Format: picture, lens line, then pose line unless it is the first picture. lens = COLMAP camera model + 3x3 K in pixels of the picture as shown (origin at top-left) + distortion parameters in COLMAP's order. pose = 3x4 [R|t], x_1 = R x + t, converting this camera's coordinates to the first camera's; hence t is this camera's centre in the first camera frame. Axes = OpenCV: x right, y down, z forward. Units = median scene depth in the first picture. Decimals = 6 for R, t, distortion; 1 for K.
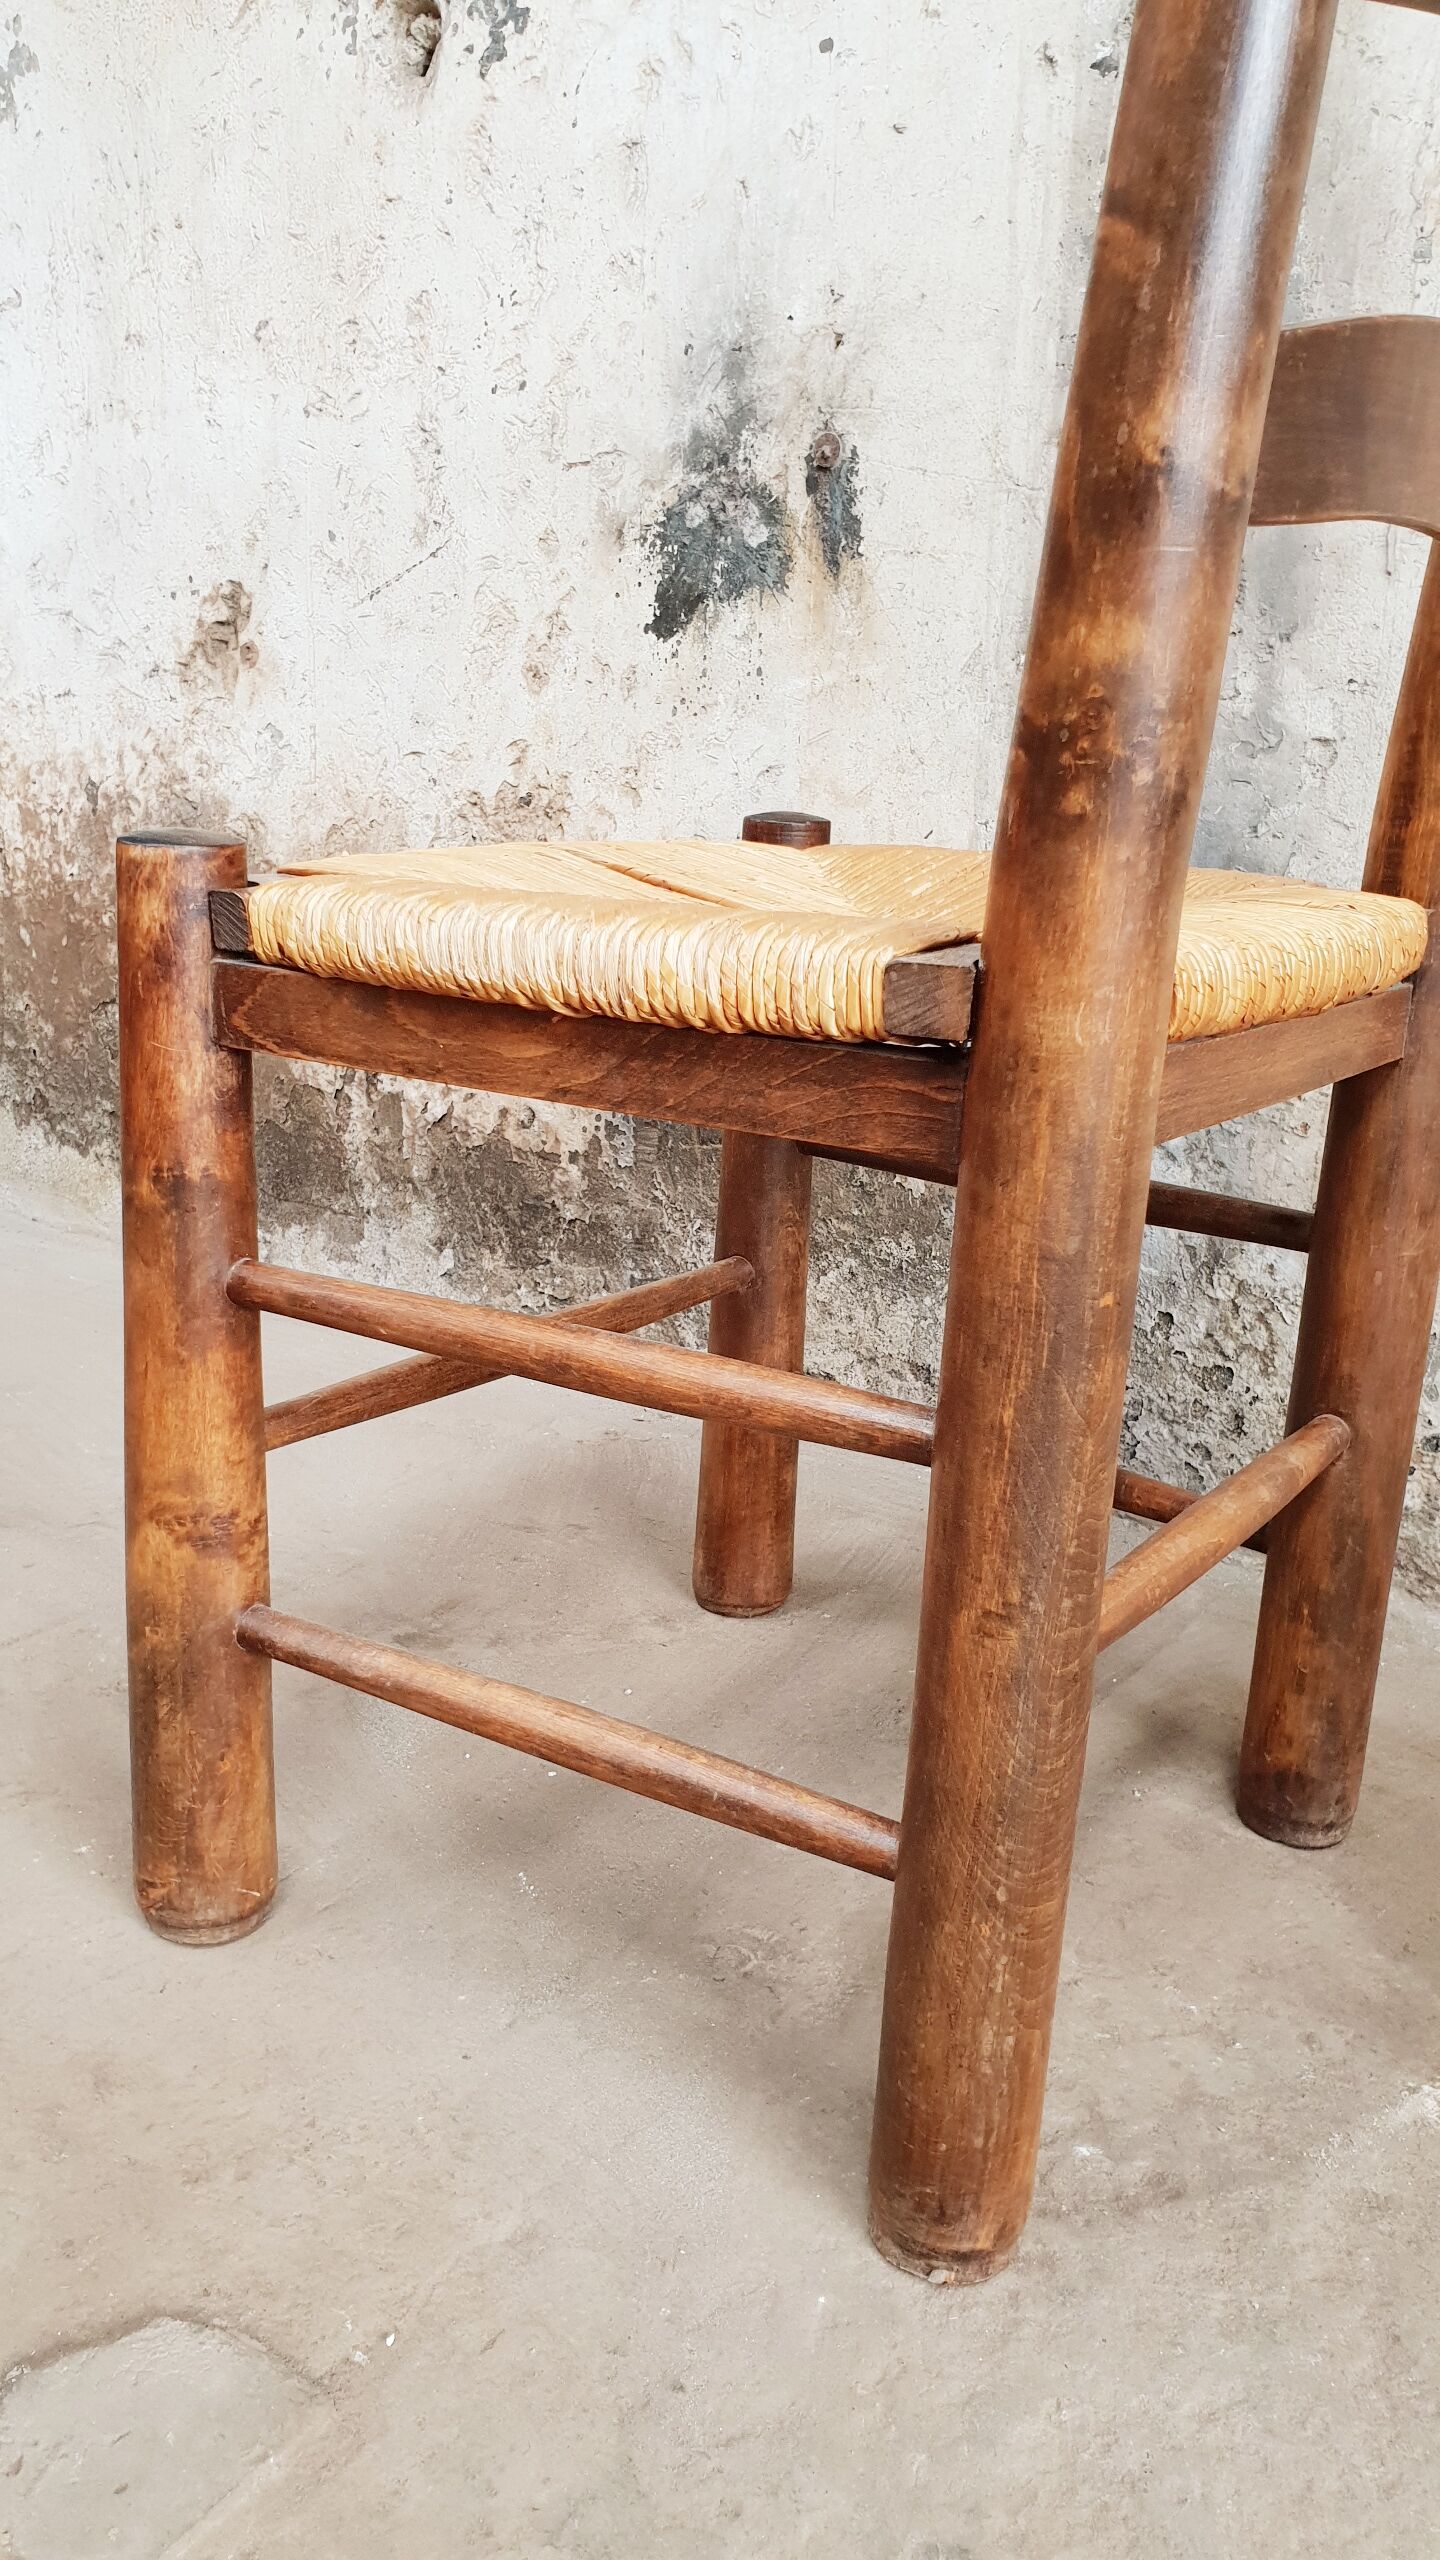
lens RADIAL K [[2005.7, 0, 765.9], [0, 2005.7, 1278.2], [0, 0, 1]] dist [0.011112, 0.007933]
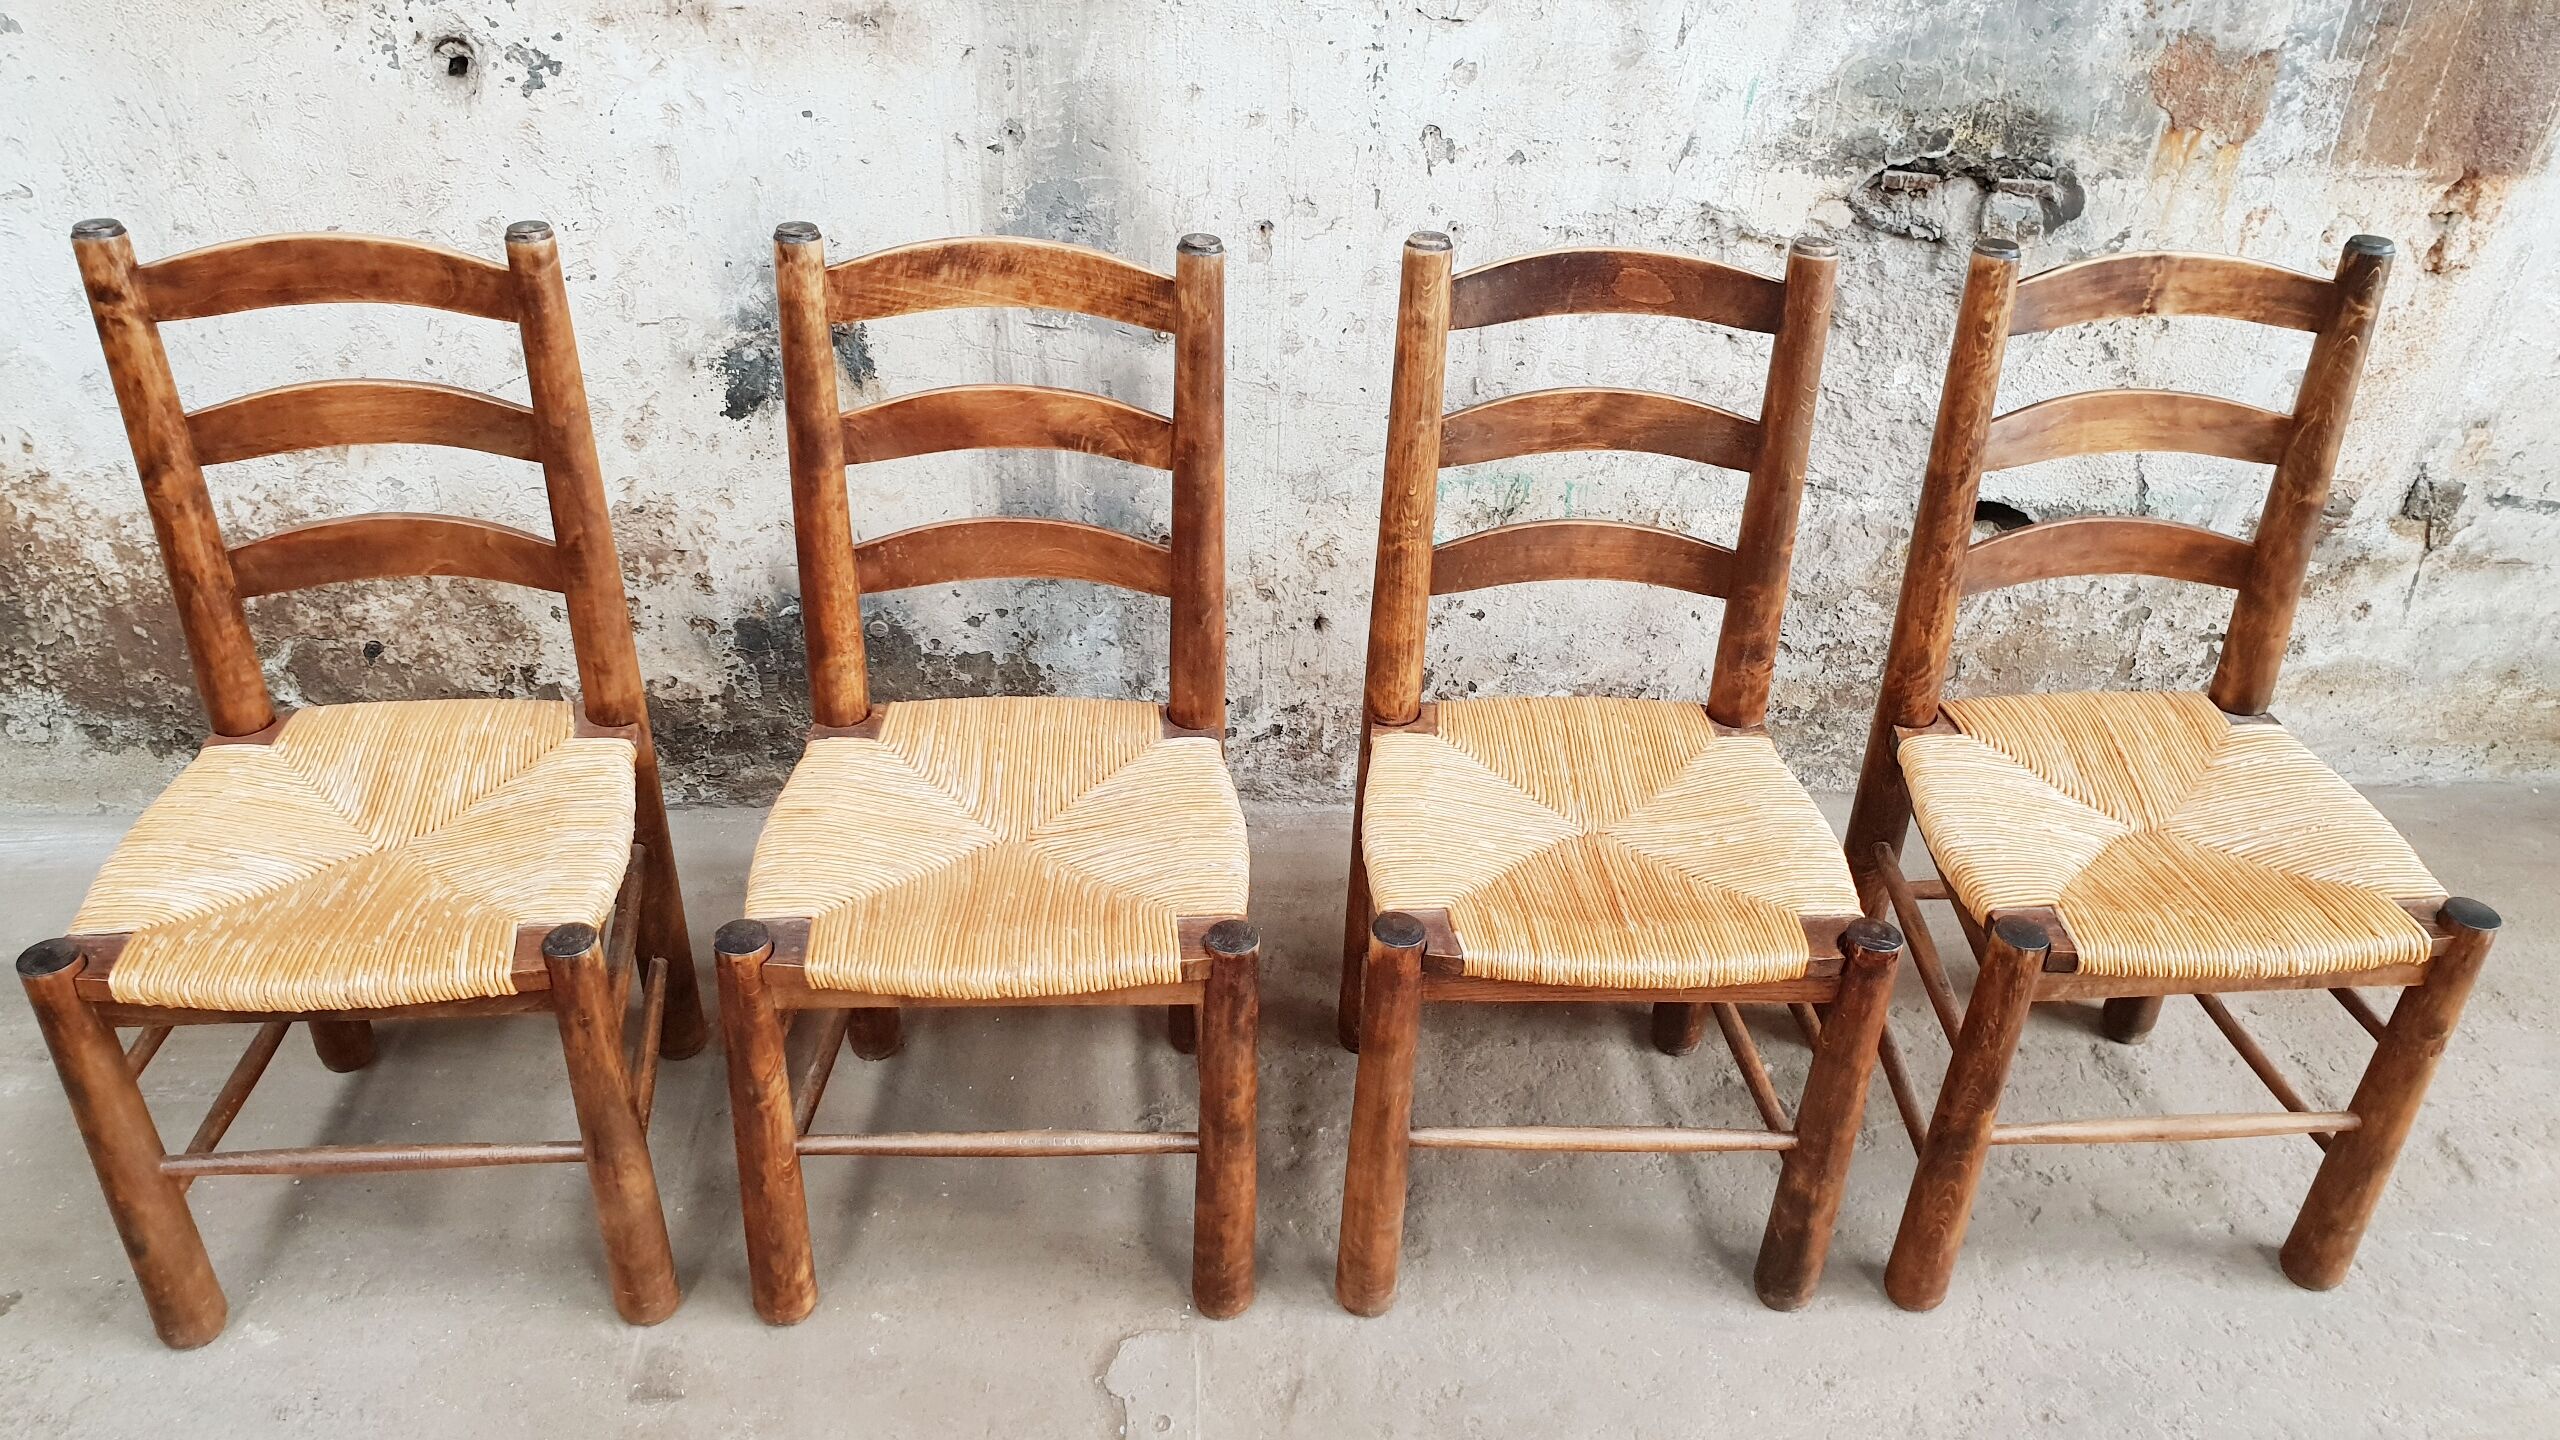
lens RADIAL K [[2005.7, 0, 1289.7], [0, 2005.7, 698.2], [0, 0, 1]] dist [0.011112, 0.007933]
pose [[0.795184, -0.356146, 0.490758, -0.588423], [0.166421, 0.906443, 0.388155, -0.691088], [-0.583084, -0.226982, 0.780059, -0.586010]]
